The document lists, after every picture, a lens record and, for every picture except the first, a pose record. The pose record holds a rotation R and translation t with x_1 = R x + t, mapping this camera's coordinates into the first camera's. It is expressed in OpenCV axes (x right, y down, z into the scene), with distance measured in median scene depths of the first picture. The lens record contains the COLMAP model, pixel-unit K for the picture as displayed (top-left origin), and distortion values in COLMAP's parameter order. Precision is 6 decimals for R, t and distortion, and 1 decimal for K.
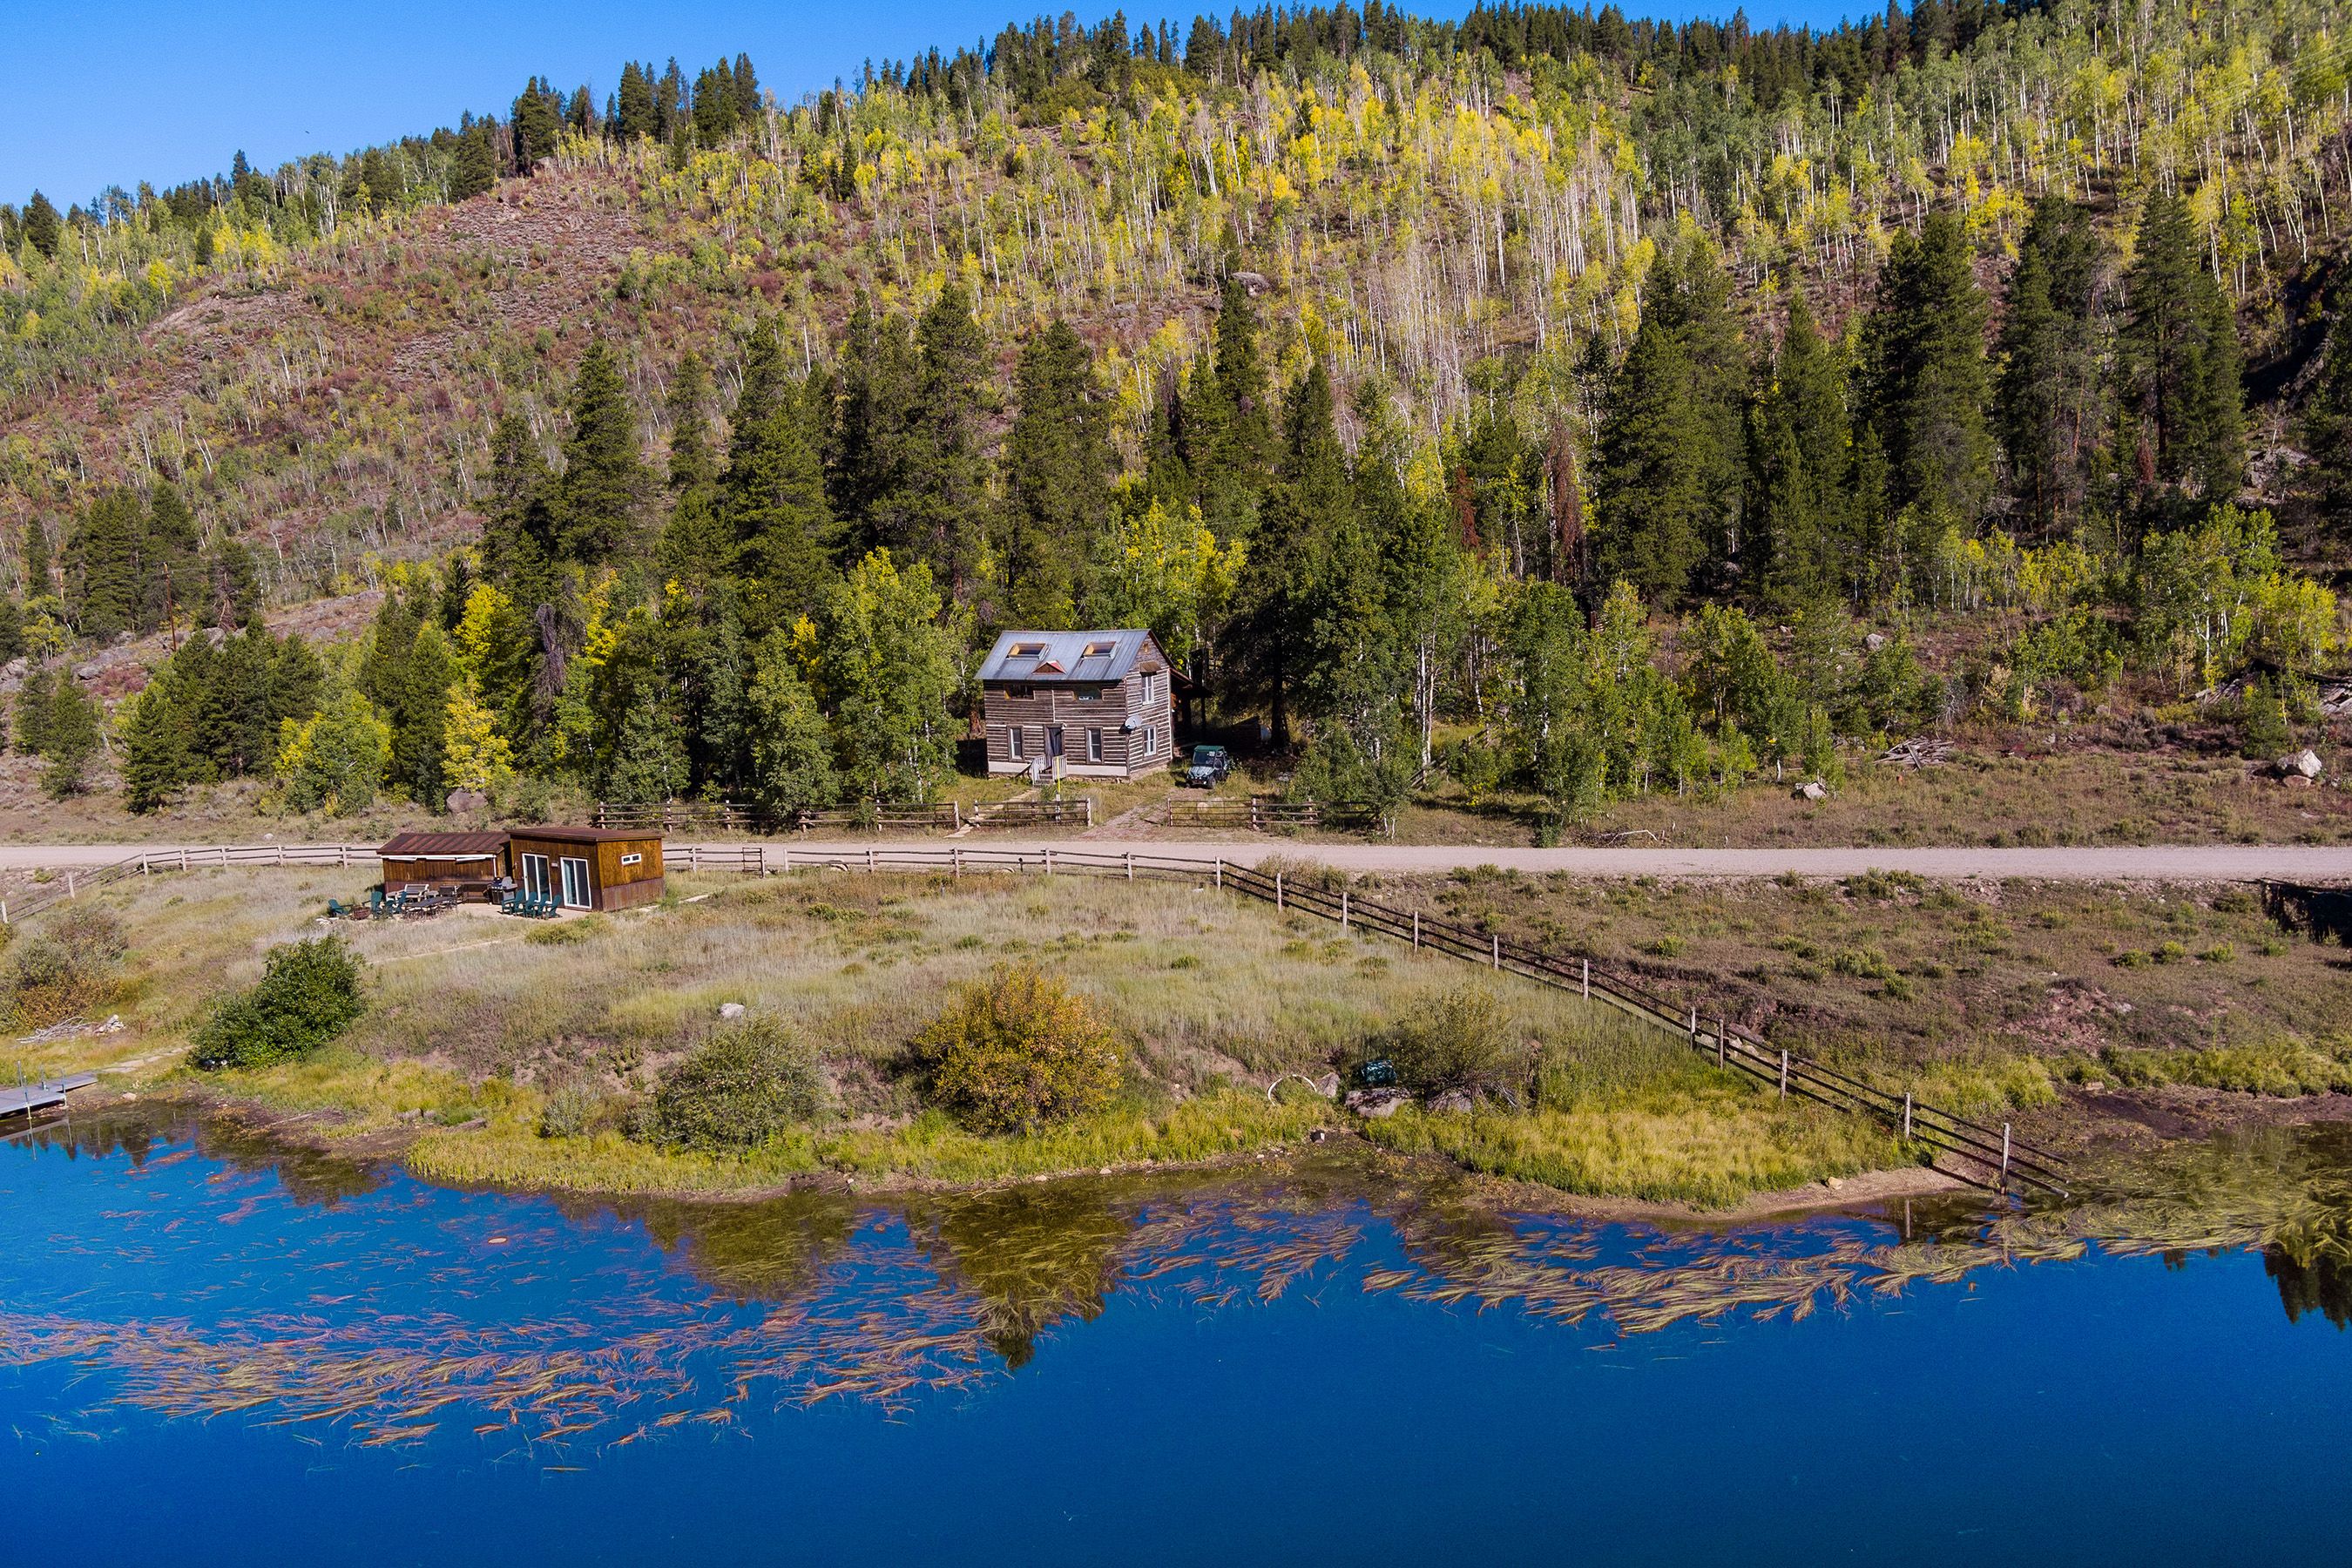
lens RADIAL K [[1966.4, 0, 1158.1], [0, 1966.4, 833.9], [0, 0, 1]] dist [-0.047421, -0.010794]
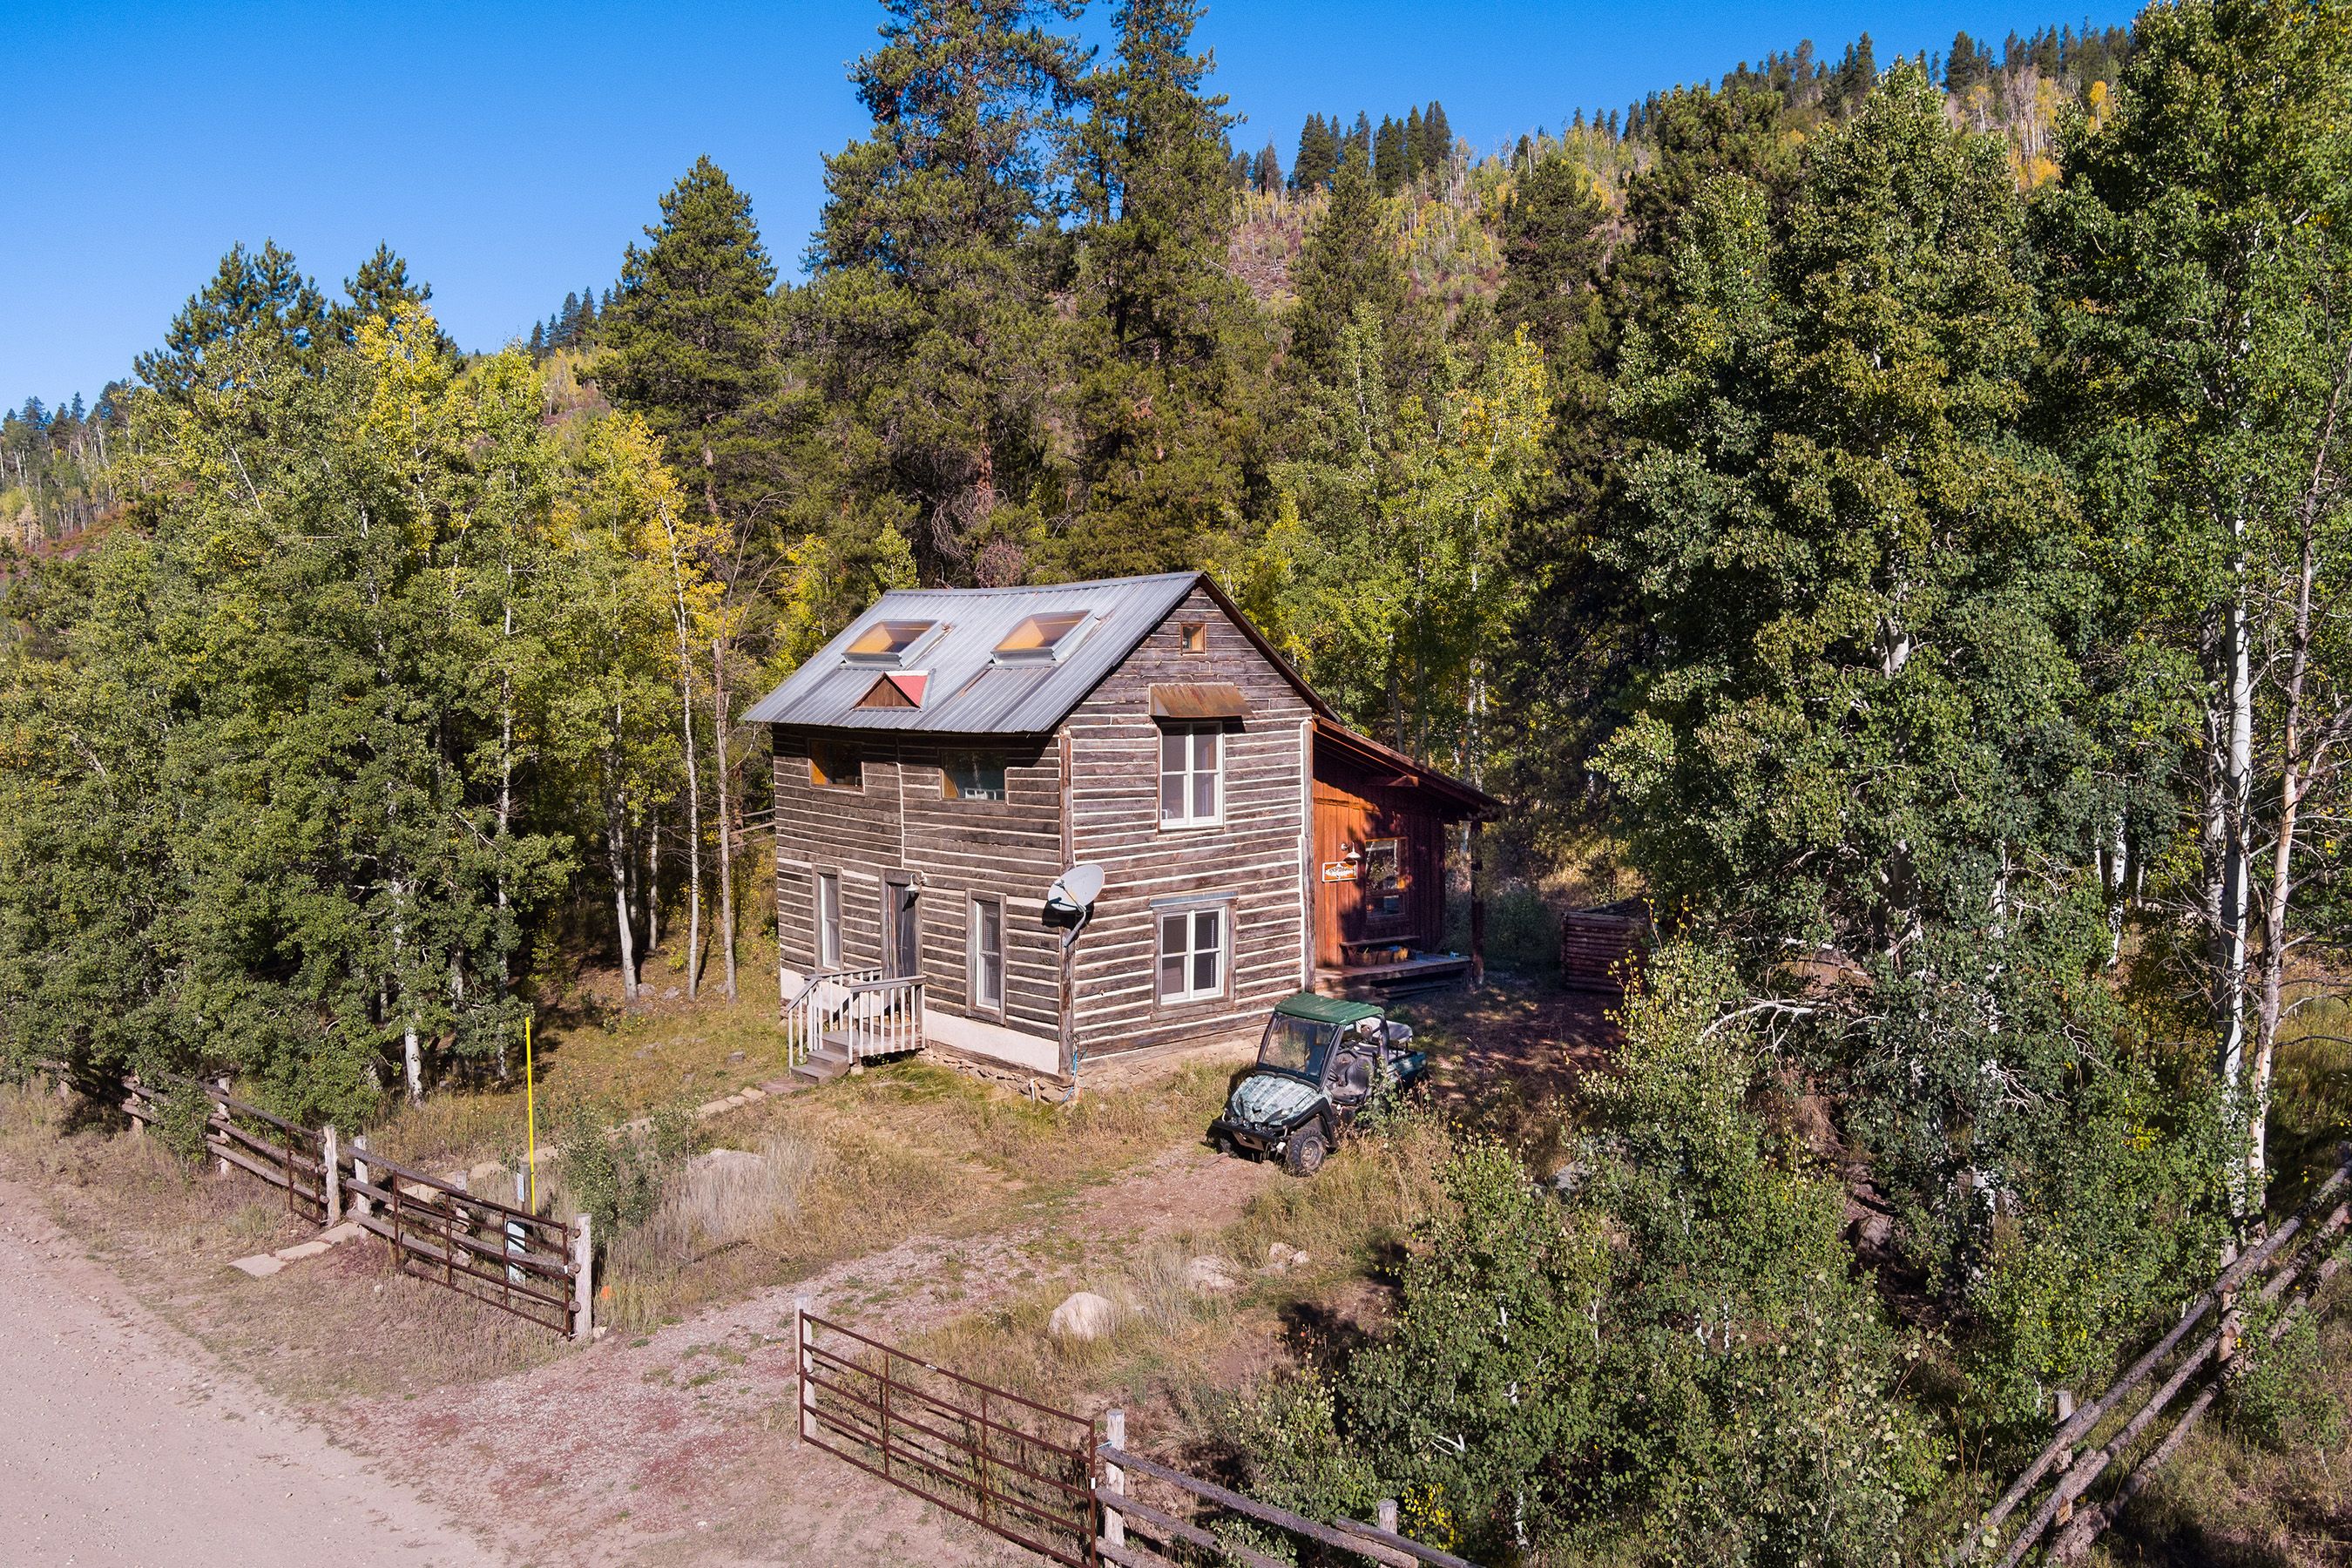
lens RADIAL K [[1897.9, 0, 1176.0], [0, 1897.9, 784.0], [0, 0, 1]] dist [-0.029657, -0.085048]
pose [[0.928817, 0.054123, -0.366564, 0.028522], [-0.082236, 0.994713, -0.061504, -0.015979], [0.361298, 0.087271, 0.928358, 0.214439]]
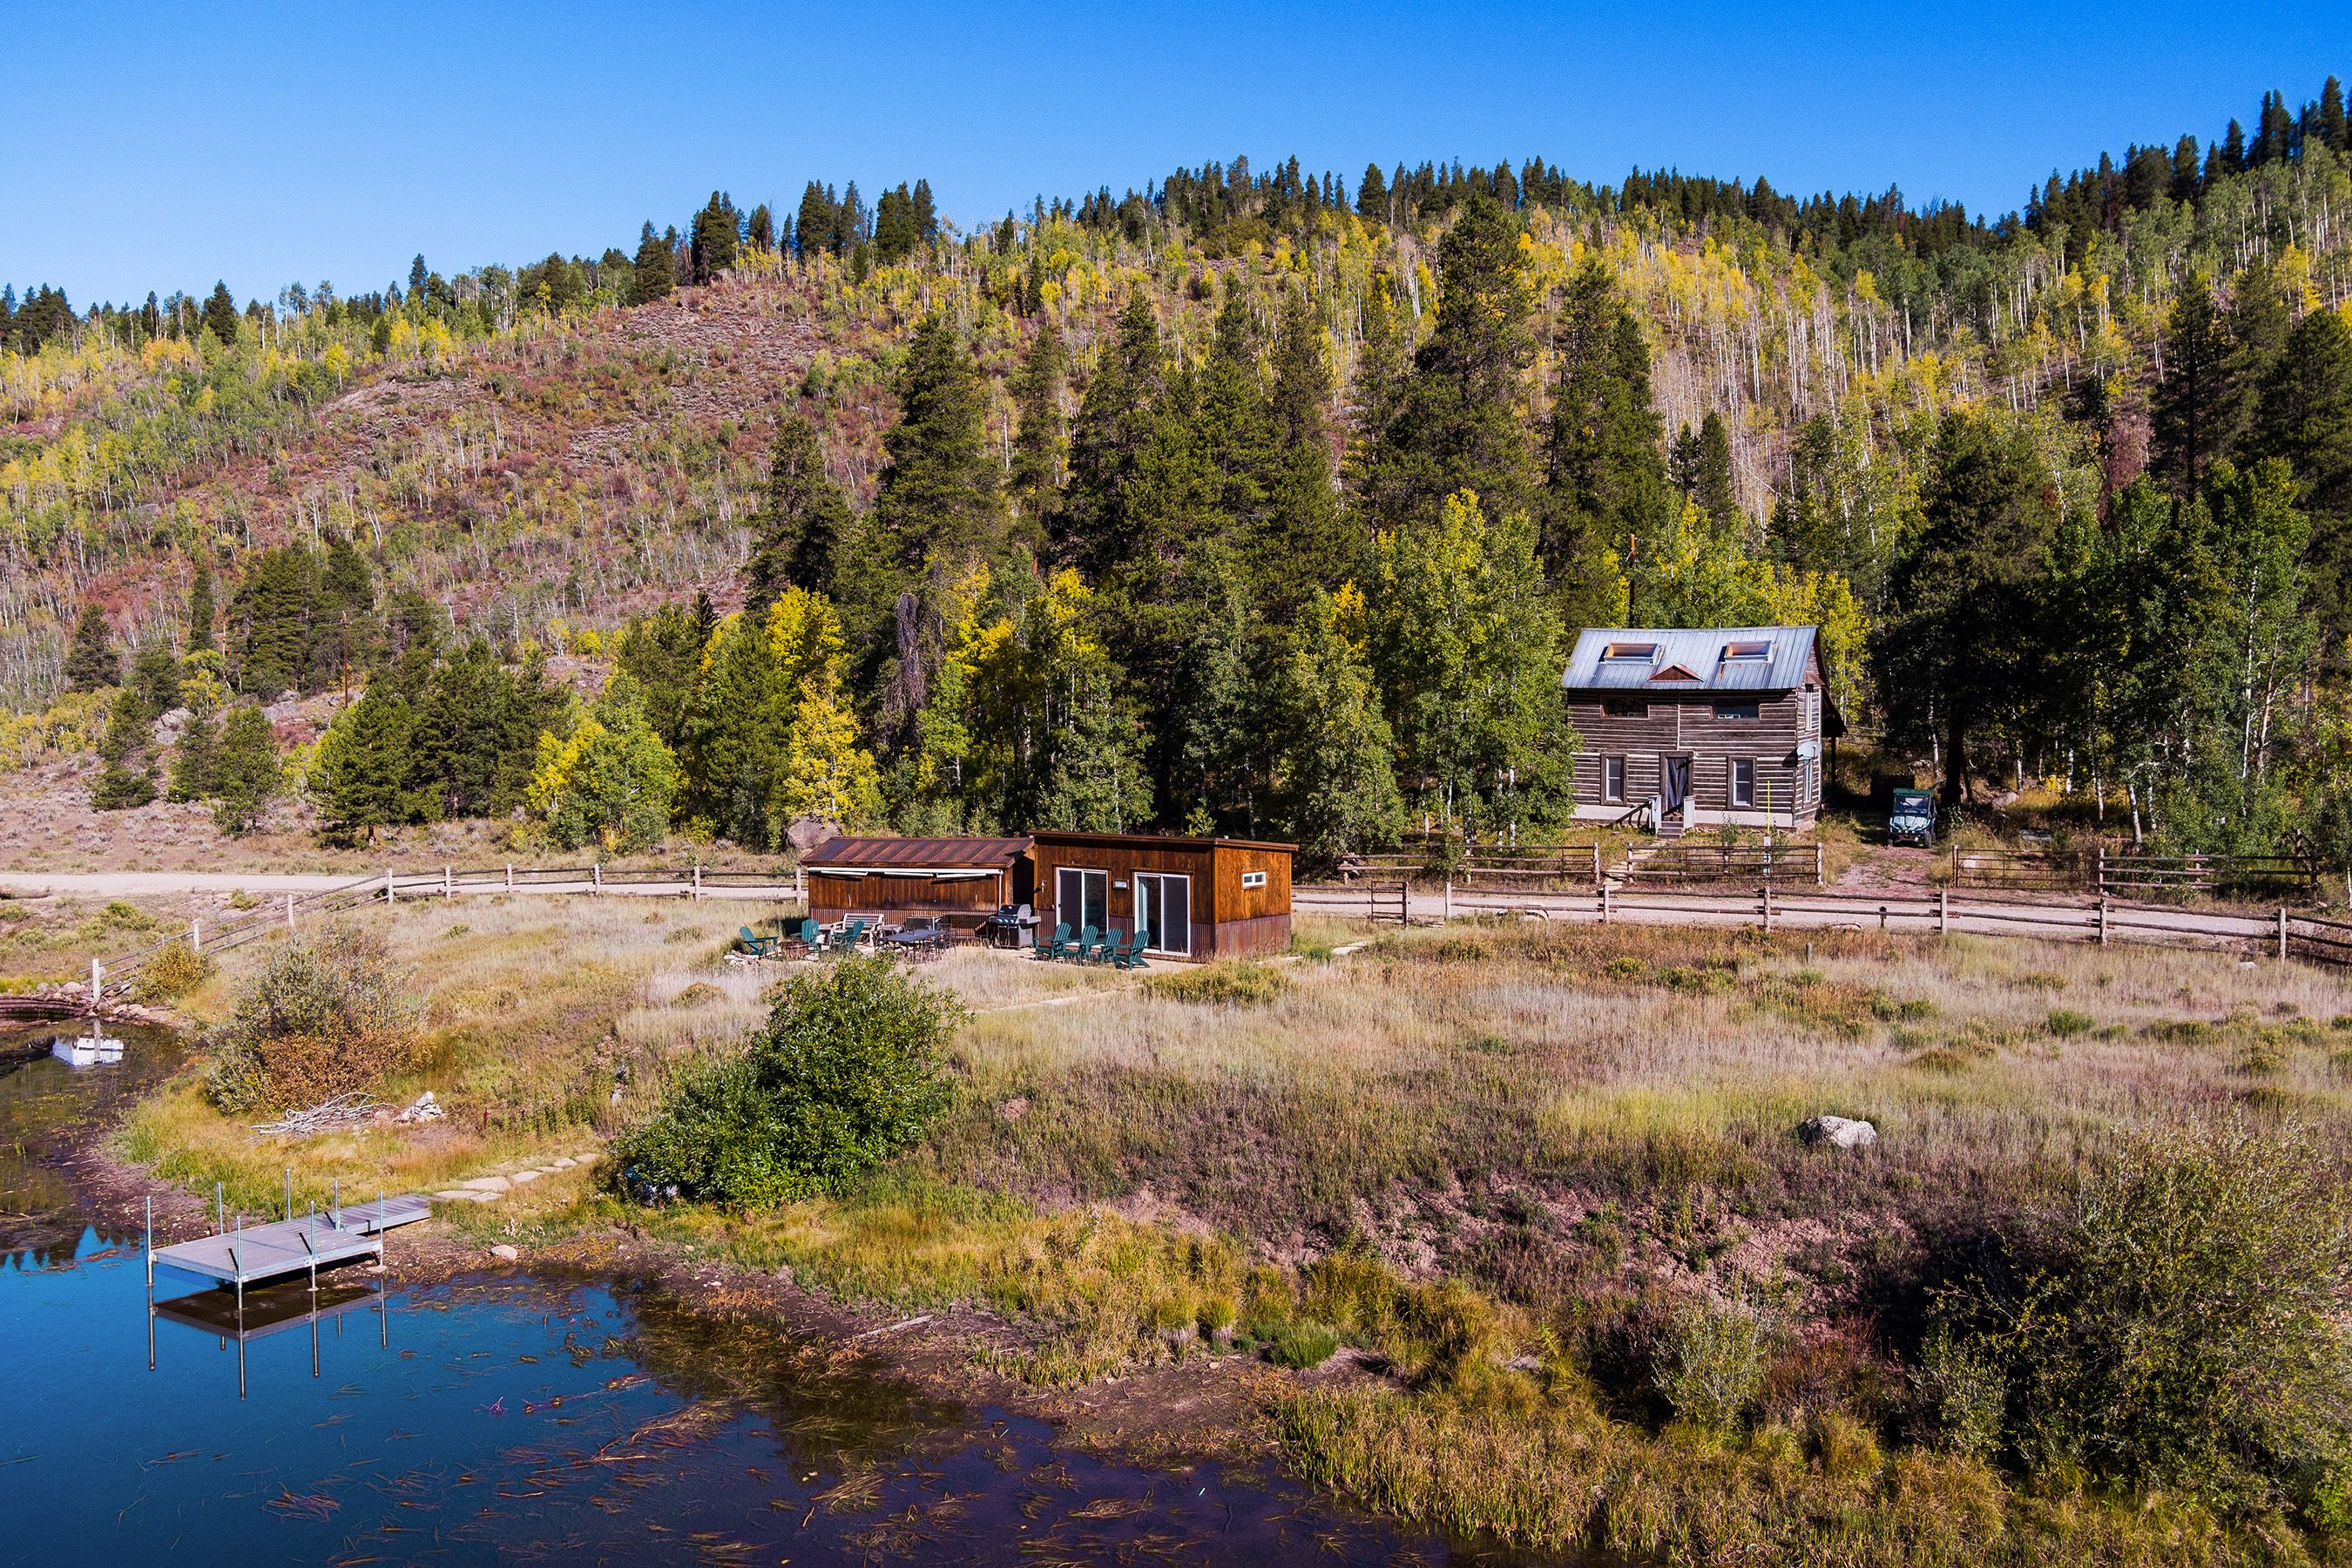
lens RADIAL K [[1897.9, 0, 1176.0], [0, 1897.9, 784.0], [0, 0, 1]] dist [-0.029657, -0.085048]
pose [[0.998716, 0.043626, -0.025747, -0.063308], [-0.046108, 0.993366, -0.105346, 0.010618], [0.020980, 0.106398, 0.994102, 0.091745]]
